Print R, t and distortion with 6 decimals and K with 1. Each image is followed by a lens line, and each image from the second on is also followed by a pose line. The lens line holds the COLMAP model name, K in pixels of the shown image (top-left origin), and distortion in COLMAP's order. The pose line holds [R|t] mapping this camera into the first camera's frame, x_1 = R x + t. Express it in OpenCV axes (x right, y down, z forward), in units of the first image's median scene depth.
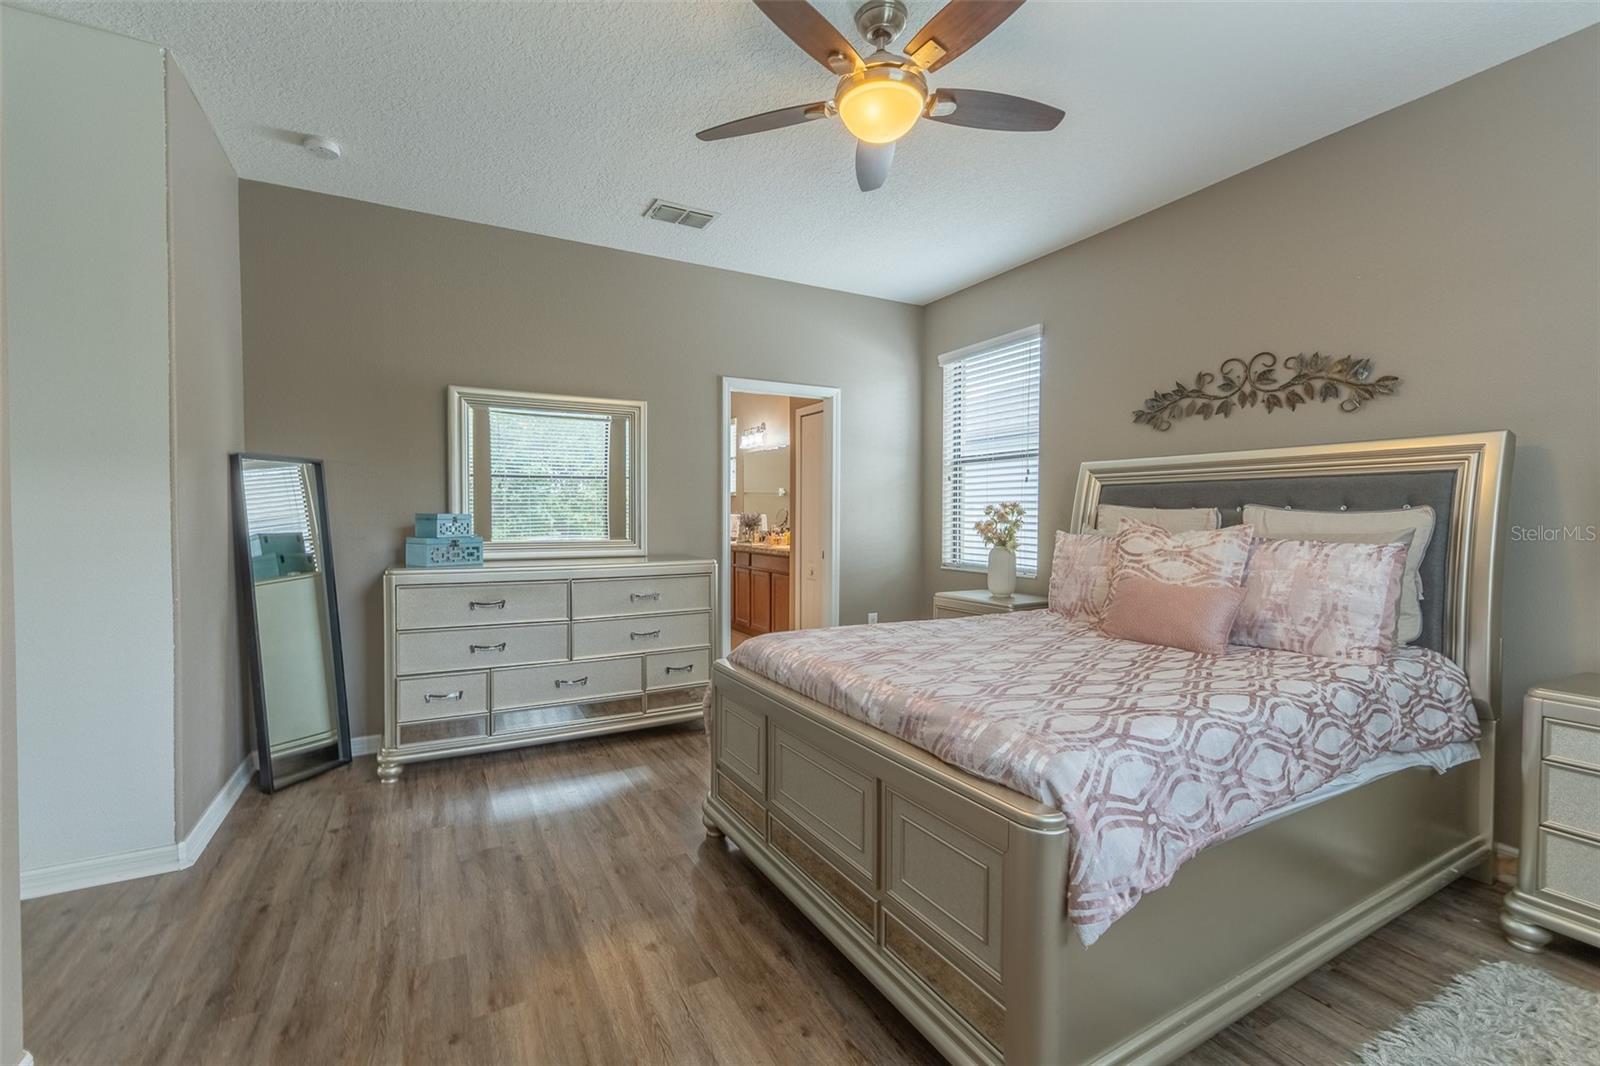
lens RADIAL K [[679.6, 0, 800.3], [0, 679.6, 532.2], [0, 0, 1]] dist [0.006154, -0.000710]
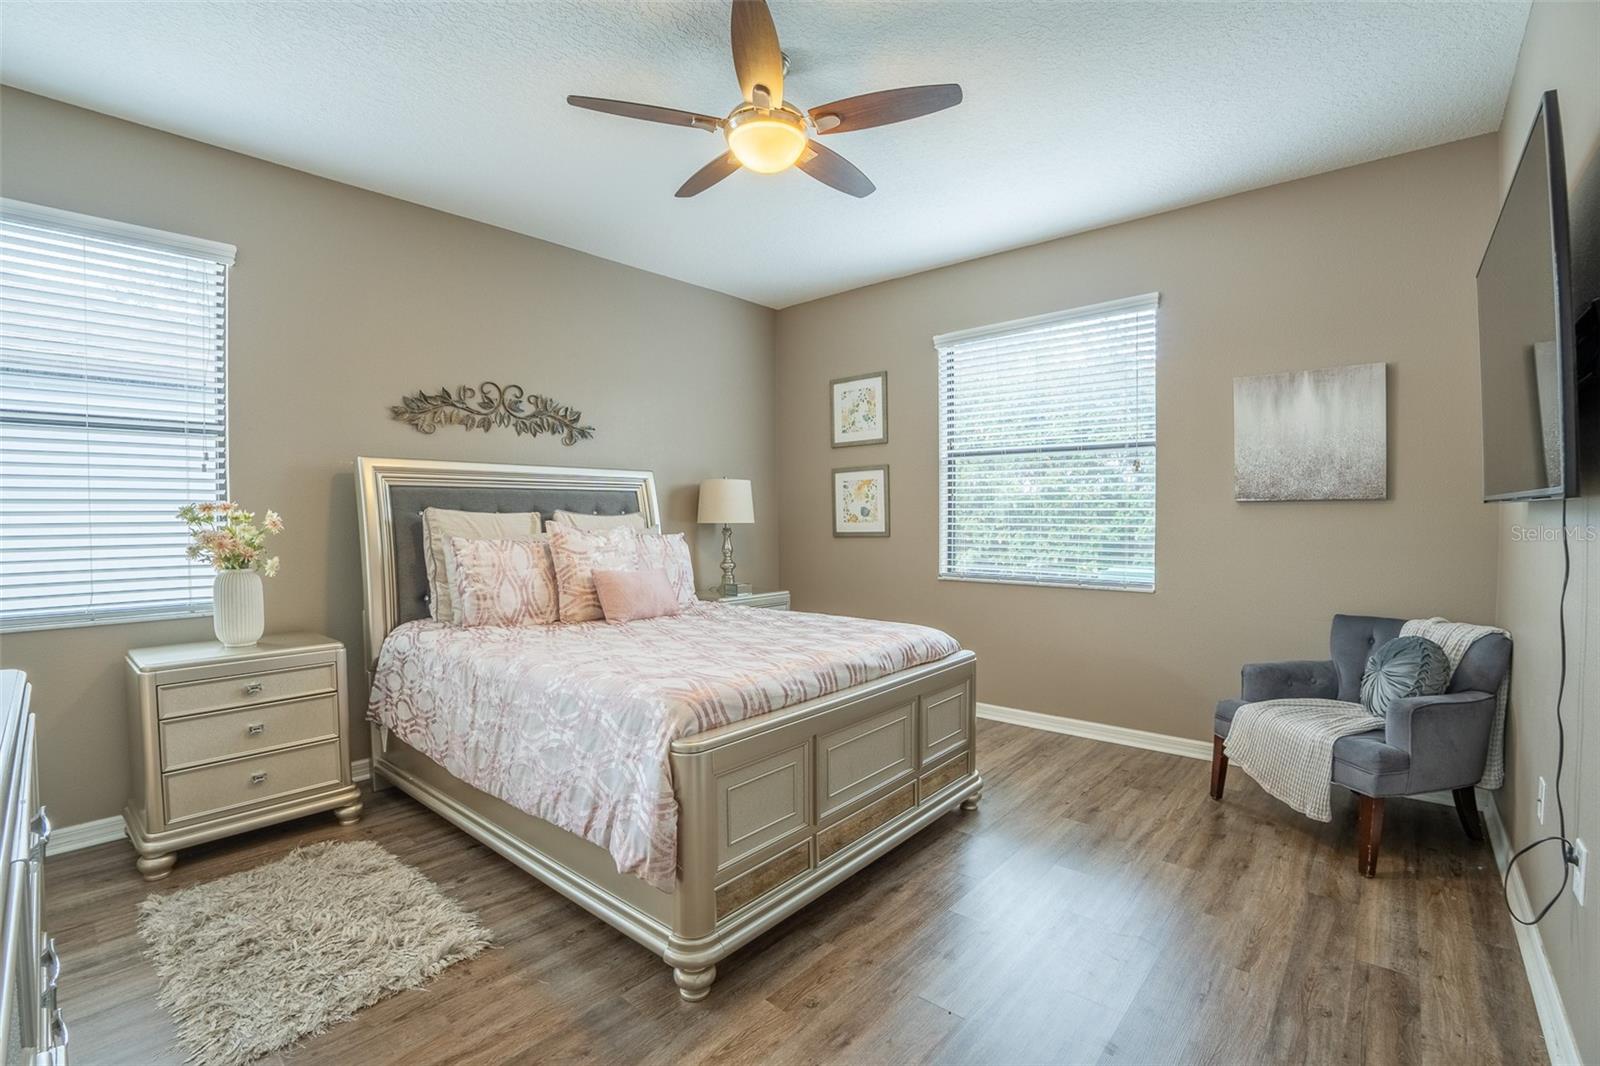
lens RADIAL K [[679.6, 0, 802.8], [0, 679.6, 531.9], [0, 0, 1]] dist [0.006154, -0.000710]
pose [[-0.308674, -0.031584, 0.950643, -0.635429], [0.026364, 0.998780, 0.041744, -0.036868], [-0.950802, 0.037948, -0.307465, 0.873681]]
